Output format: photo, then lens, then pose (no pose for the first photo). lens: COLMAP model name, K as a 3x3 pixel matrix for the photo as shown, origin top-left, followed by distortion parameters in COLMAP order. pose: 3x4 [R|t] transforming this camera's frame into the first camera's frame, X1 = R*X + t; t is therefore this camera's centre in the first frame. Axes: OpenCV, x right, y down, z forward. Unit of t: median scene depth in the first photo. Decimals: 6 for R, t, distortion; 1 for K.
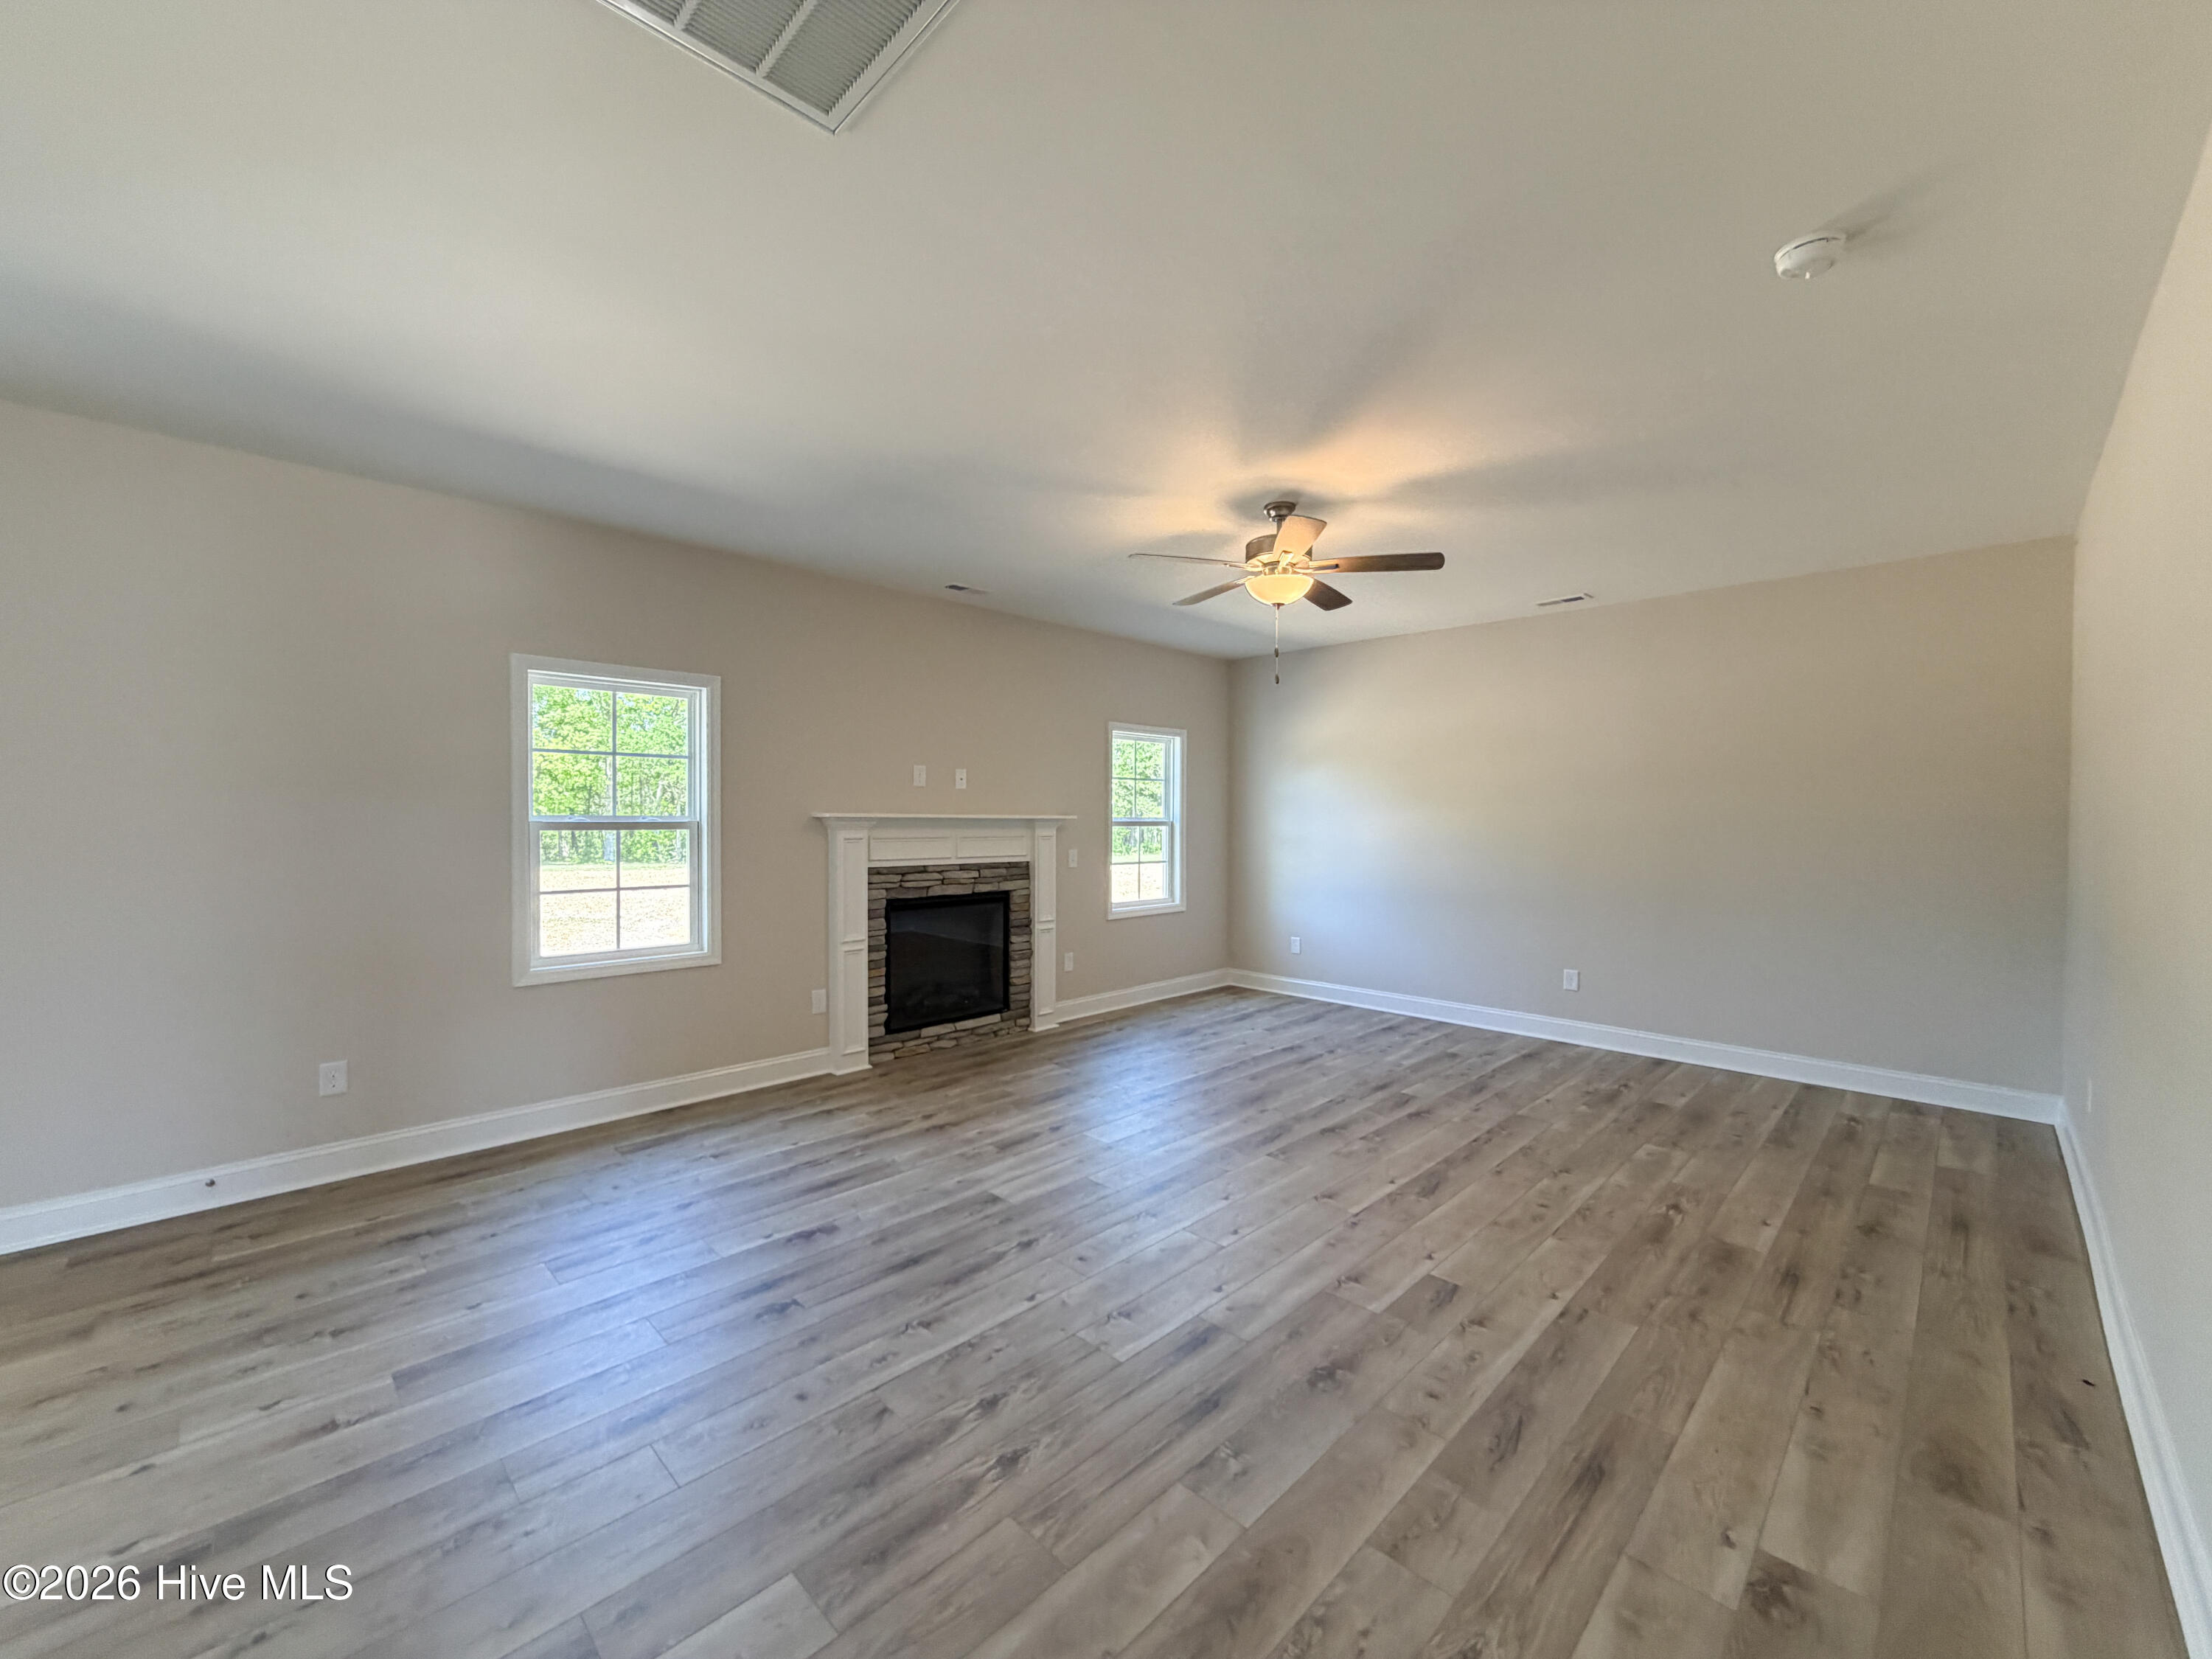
lens RADIAL K [[886.2, 0, 1106.0], [0, 886.2, 829.5], [0, 0, 1]] dist [-0.000302, 0.000001]
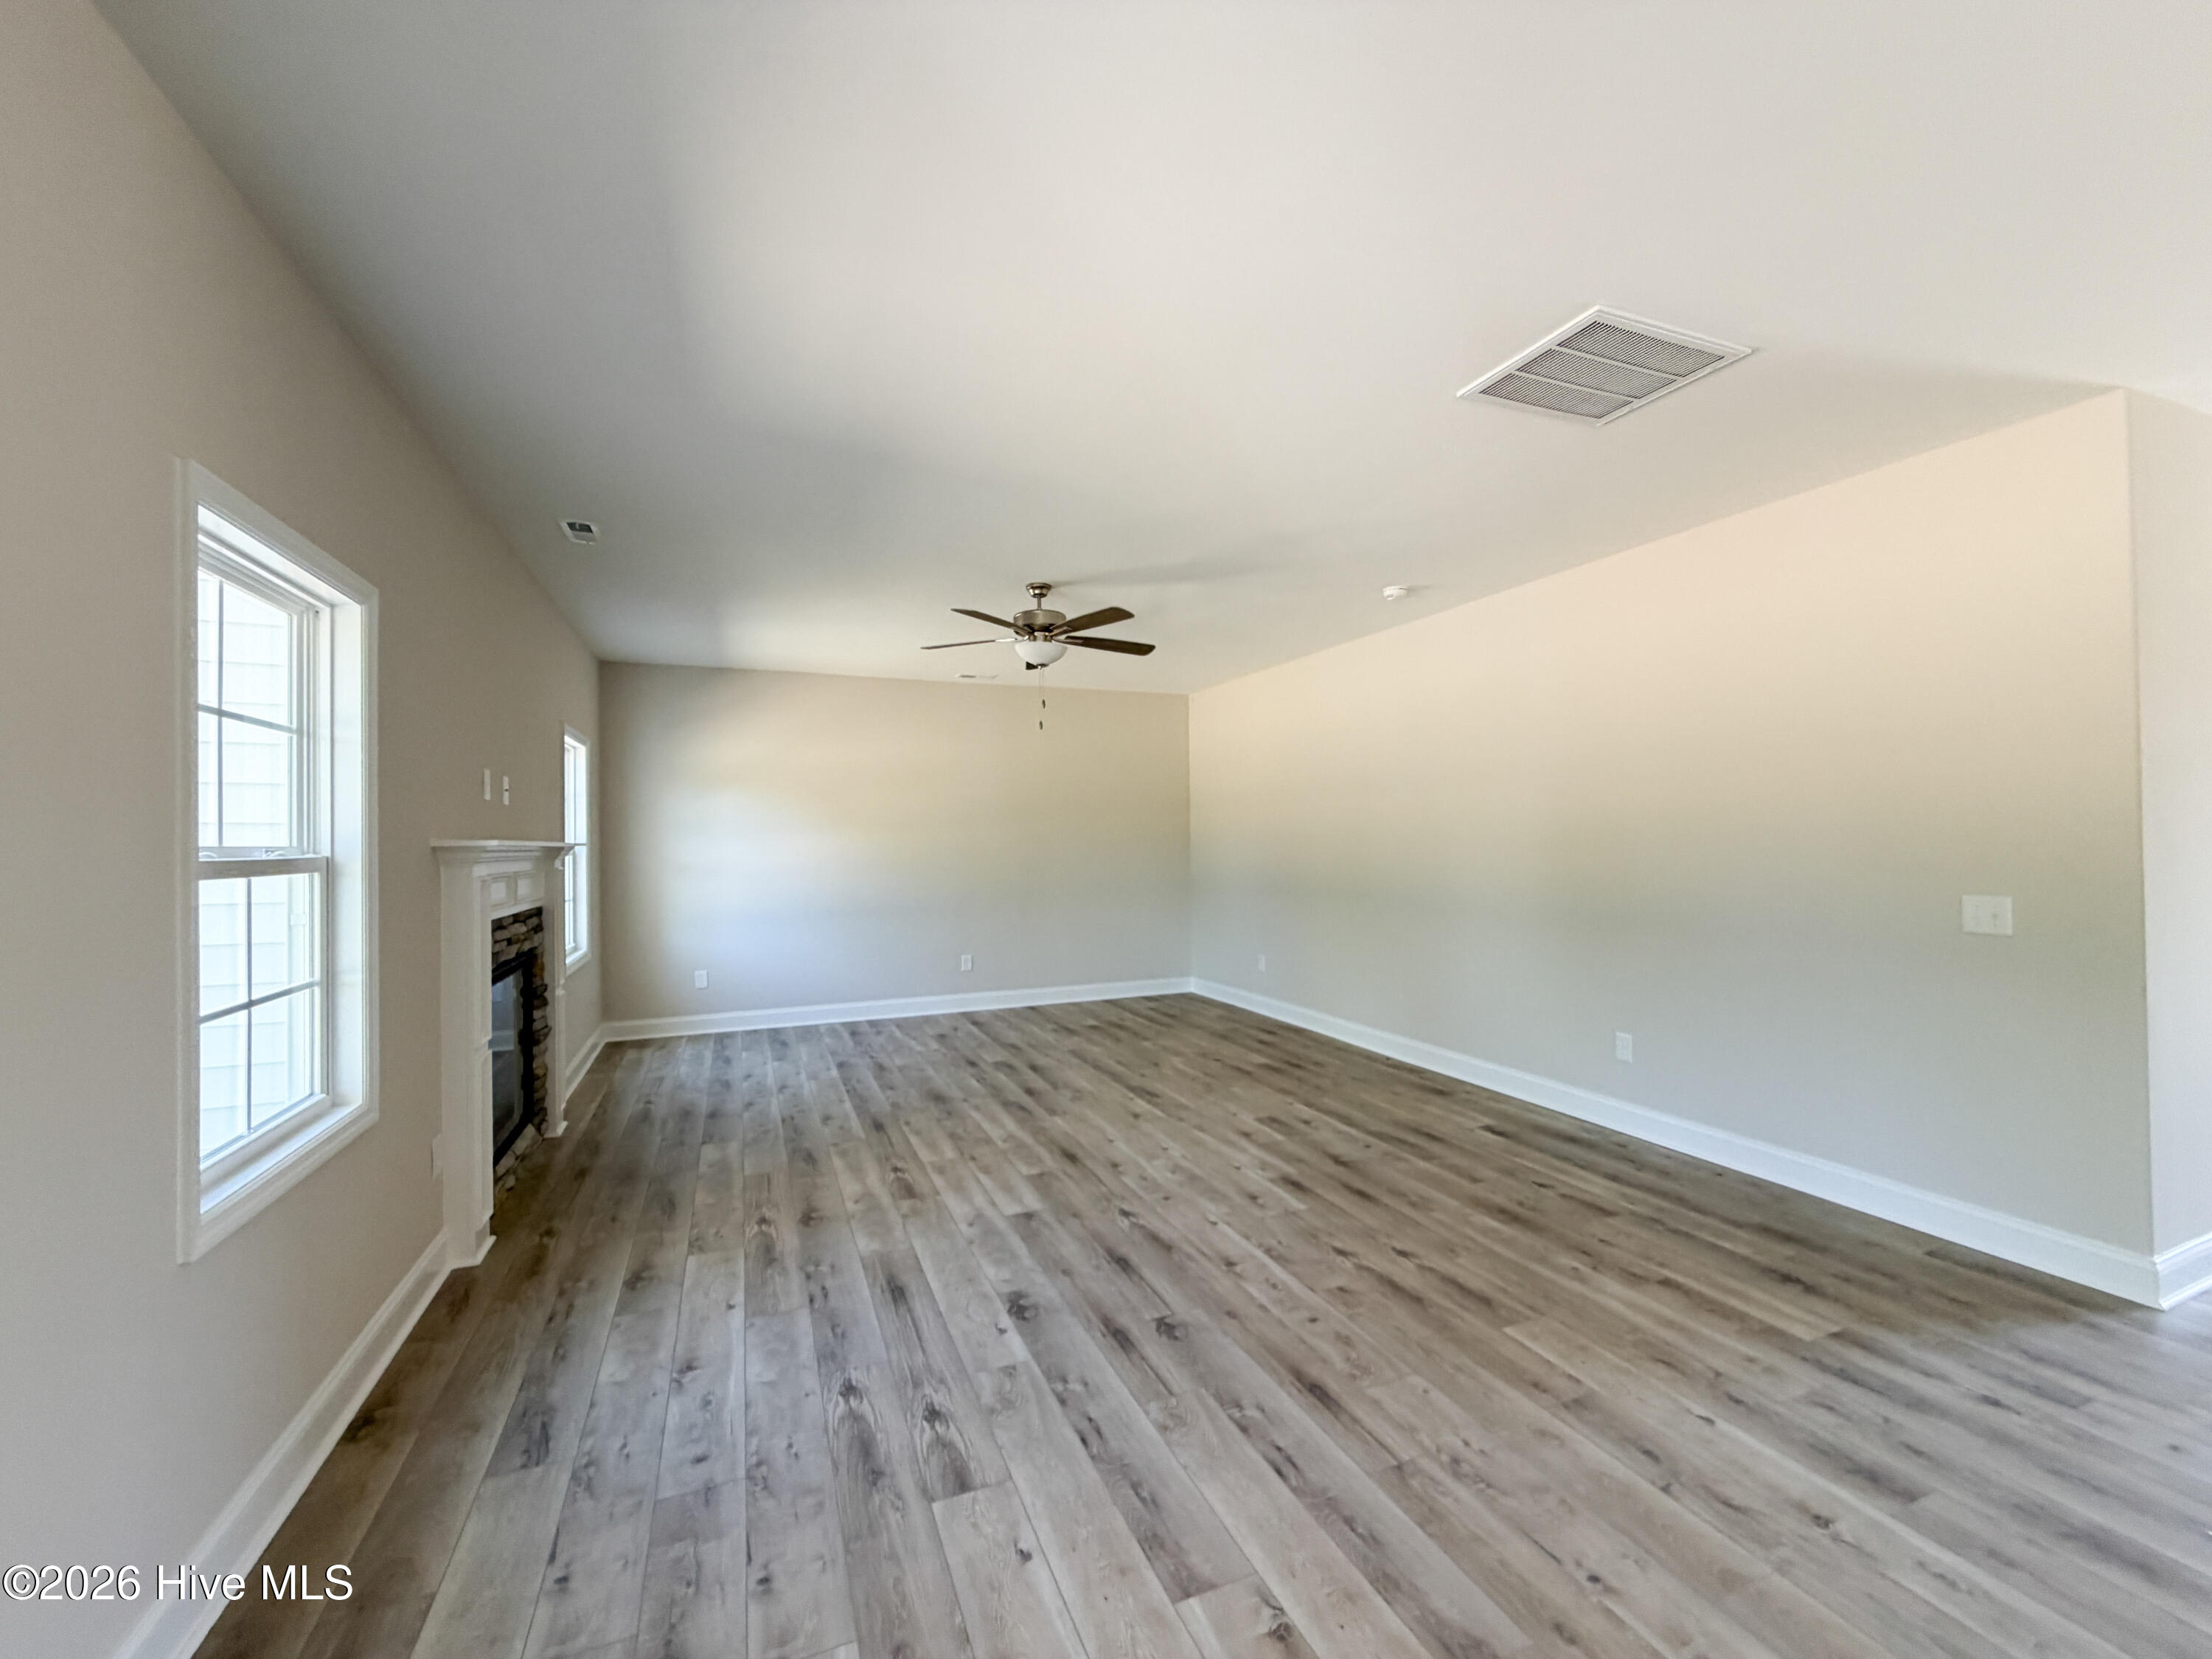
lens RADIAL K [[886.2, 0, 1106.0], [0, 886.2, 829.5], [0, 0, 1]] dist [-0.000302, 0.000001]
pose [[0.386877, 0.001194, 0.922130, -1.077551], [0.027839, 0.999528, -0.012974, -0.005881], [-0.921711, 0.030691, 0.386661, 0.542346]]
